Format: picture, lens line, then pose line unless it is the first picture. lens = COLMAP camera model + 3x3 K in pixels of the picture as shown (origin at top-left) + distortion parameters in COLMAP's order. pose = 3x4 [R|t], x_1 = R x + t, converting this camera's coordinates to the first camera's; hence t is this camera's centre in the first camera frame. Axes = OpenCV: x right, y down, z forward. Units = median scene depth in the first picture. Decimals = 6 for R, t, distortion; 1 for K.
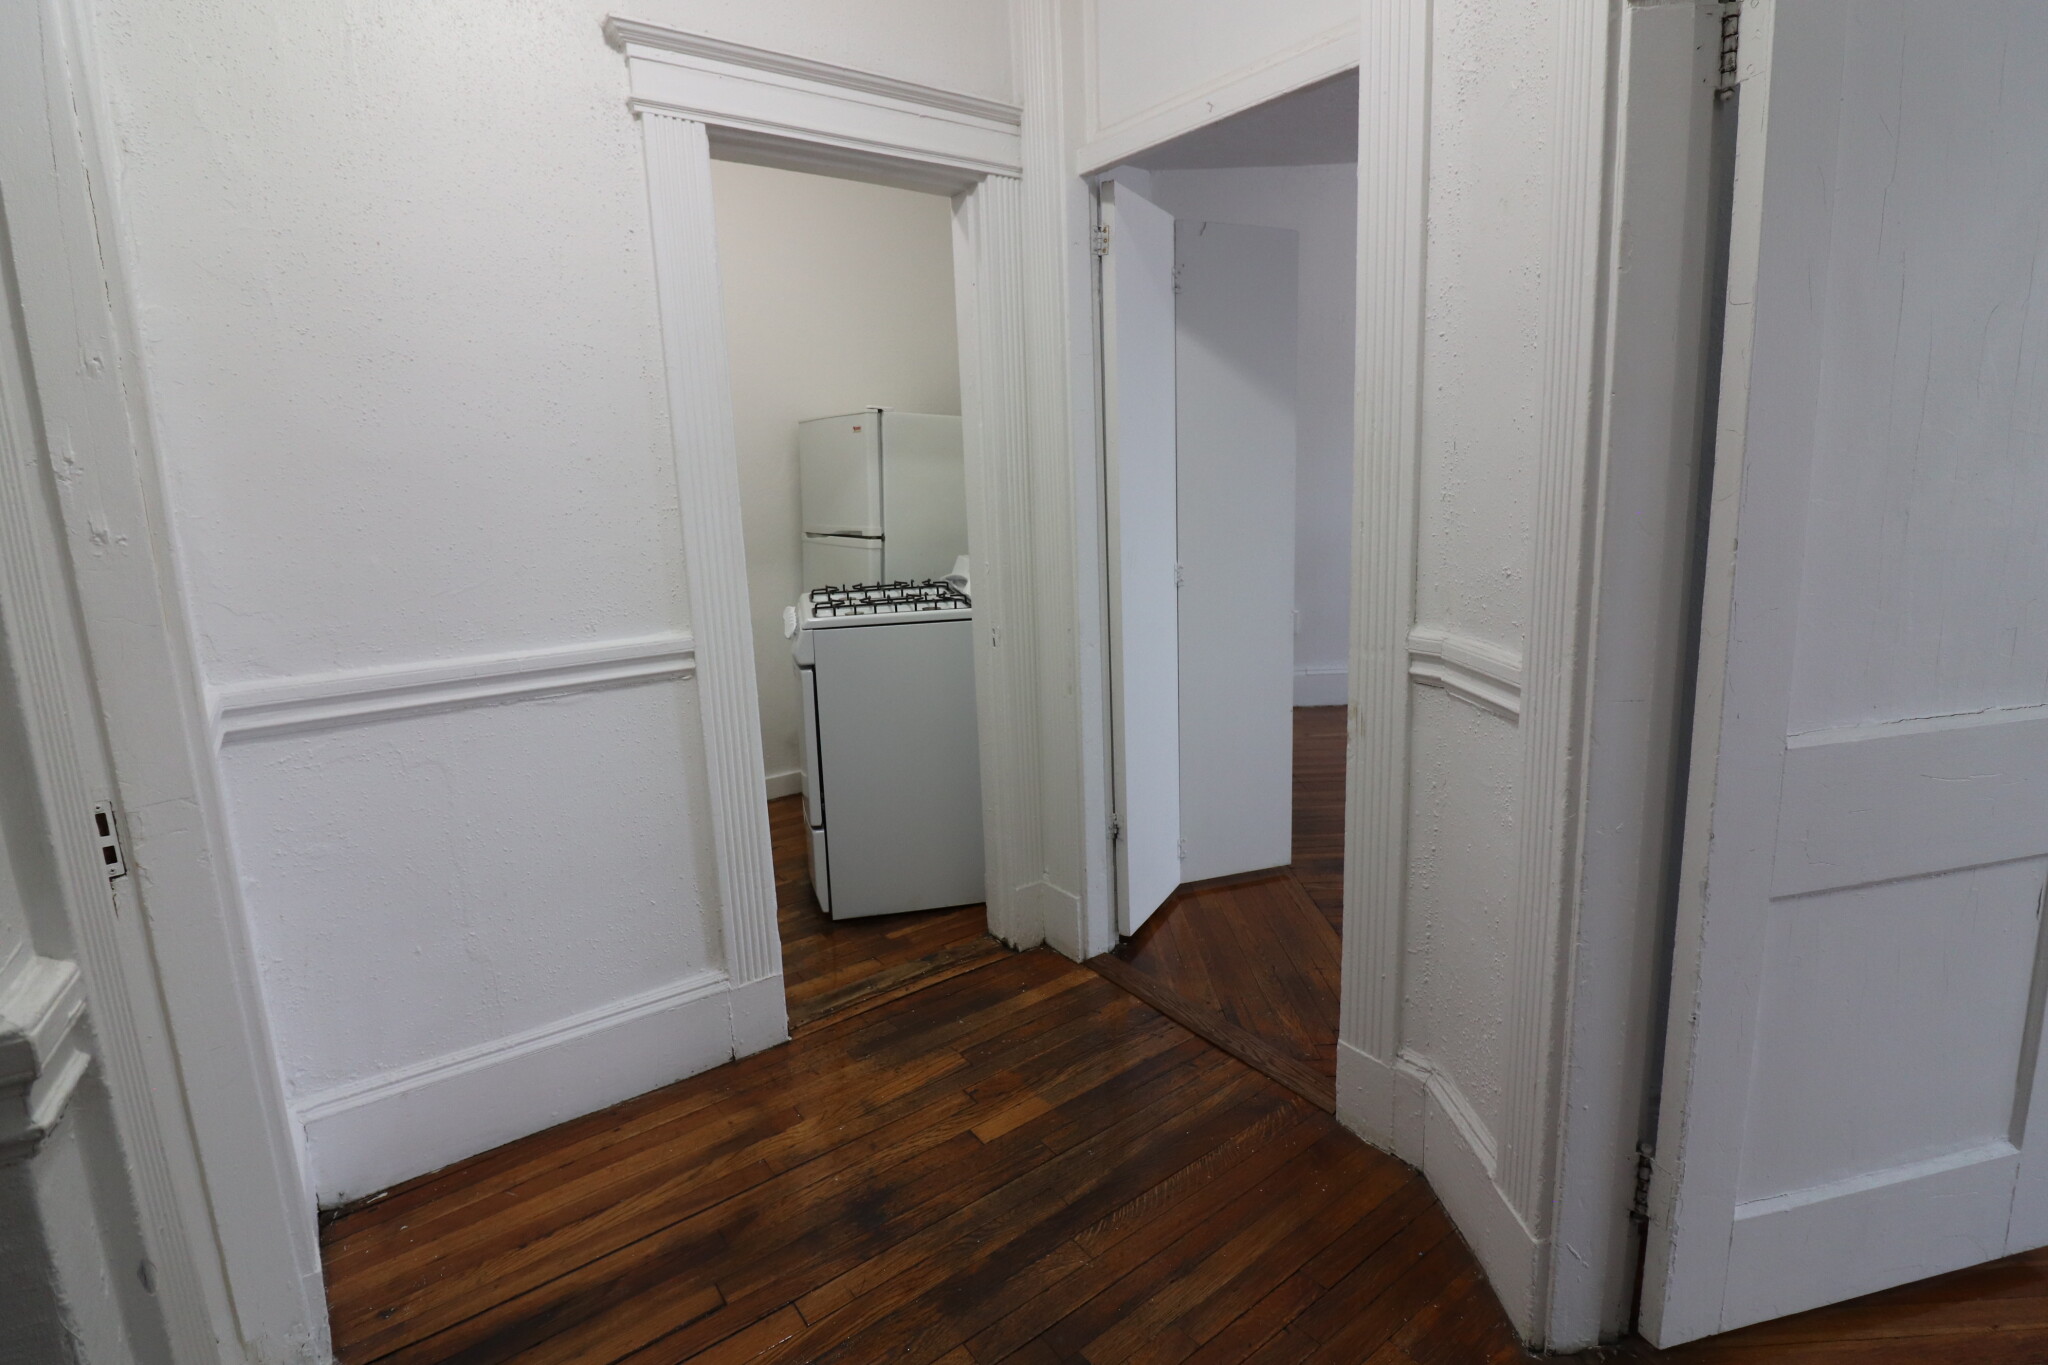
lens RADIAL K [[969.0, 0, 1022.5], [0, 969.0, 668.7], [0, 0, 1]] dist [-0.000621, -0.019264]
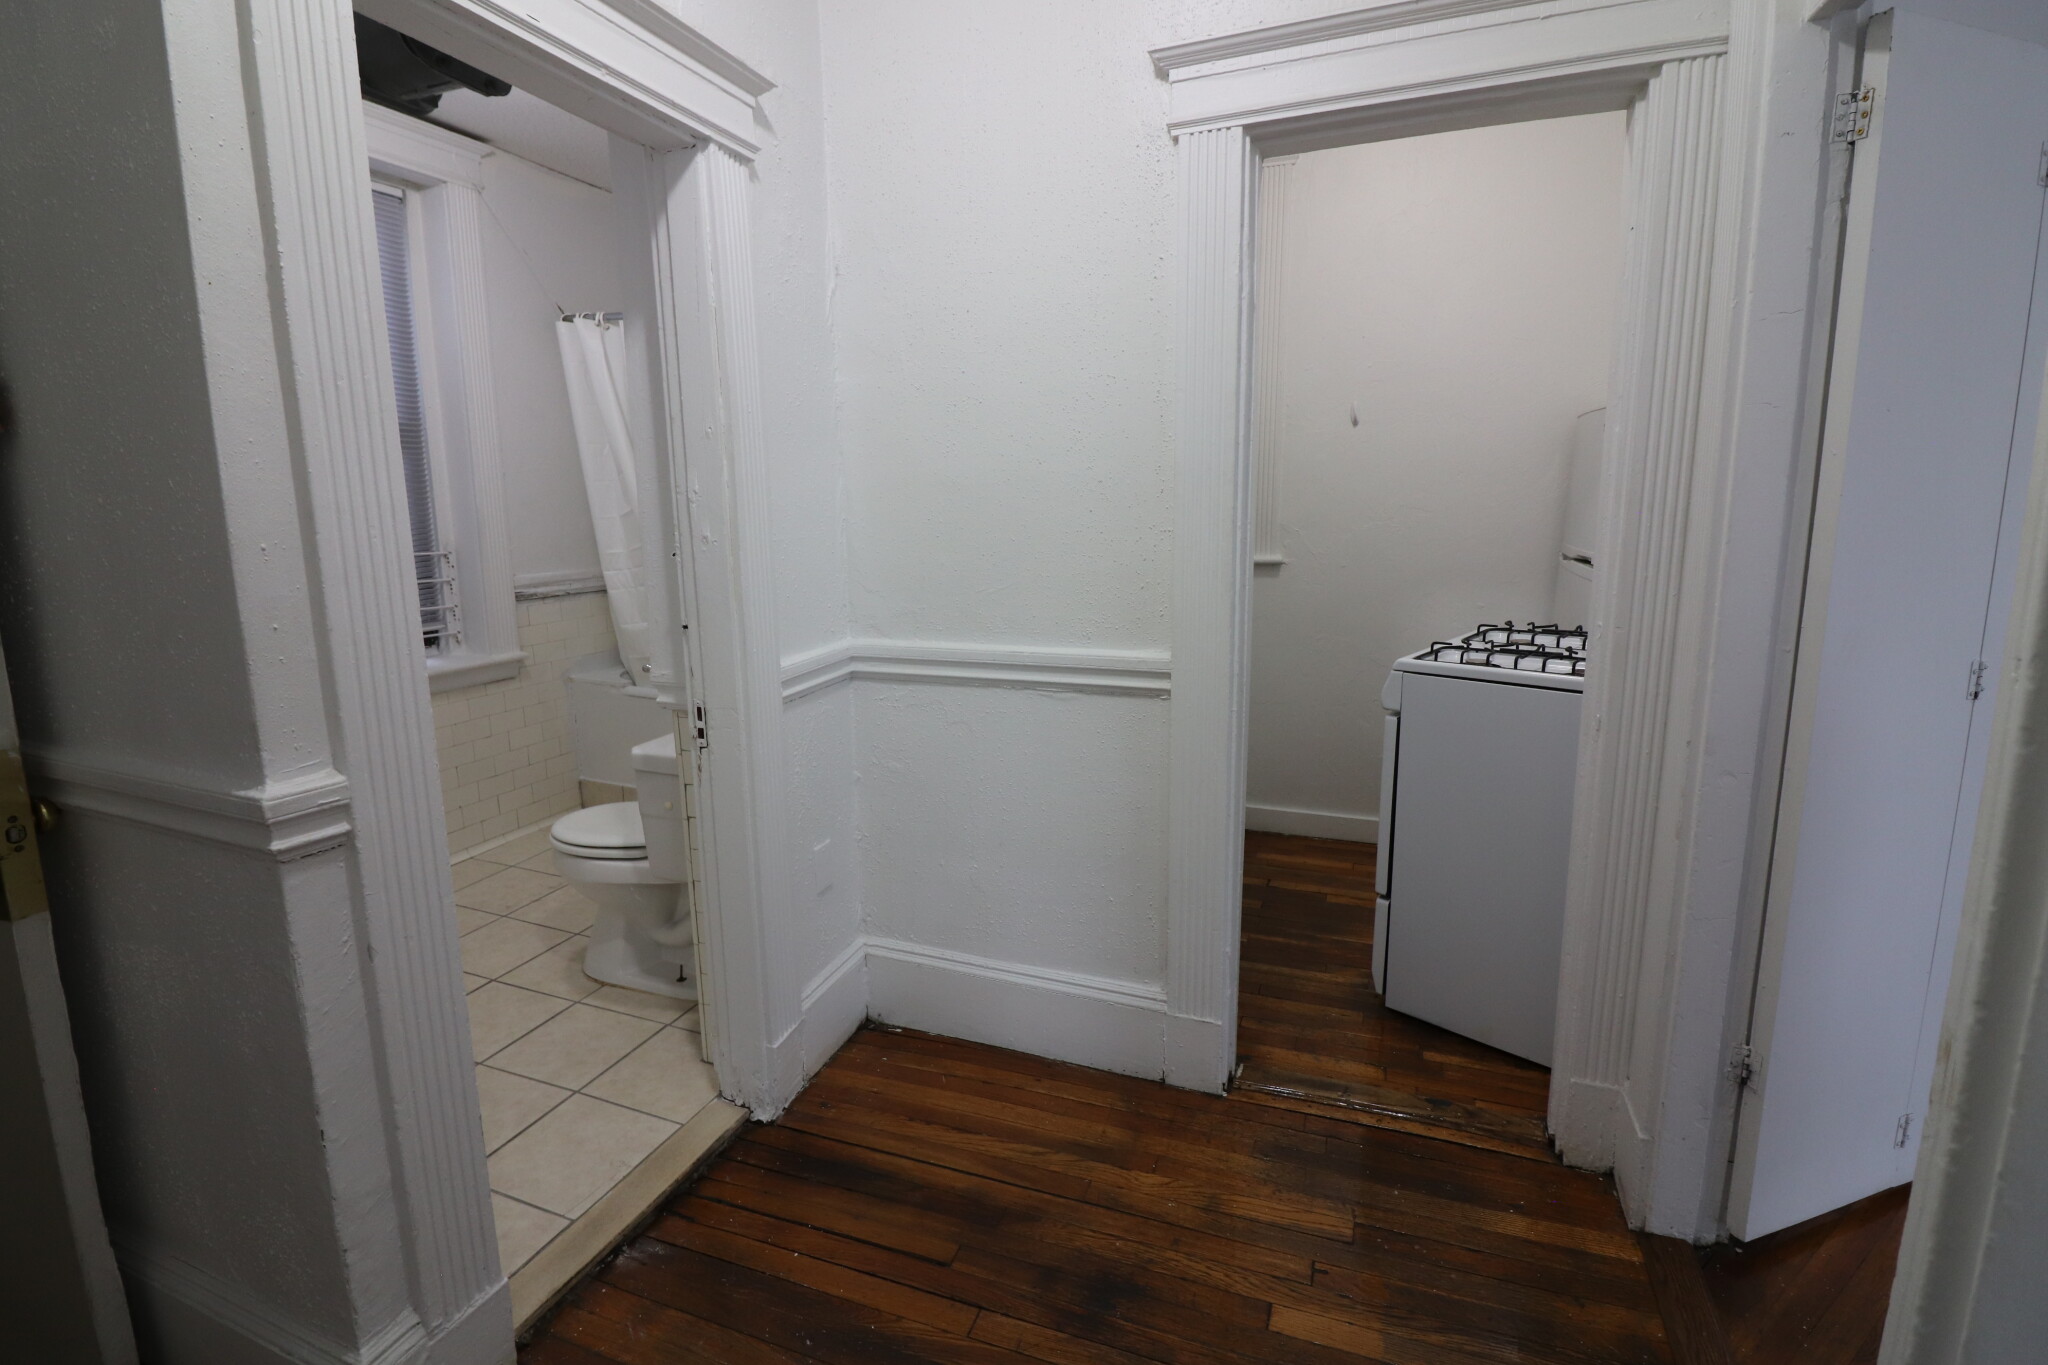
lens RADIAL K [[969.0, 0, 1022.5], [0, 969.0, 668.7], [0, 0, 1]] dist [-0.000621, -0.019264]
pose [[0.528801, 0.174005, -0.830718, 0.409732], [-0.158175, 0.981816, 0.104967, -0.103258], [0.833877, 0.075892, 0.546708, 0.326294]]
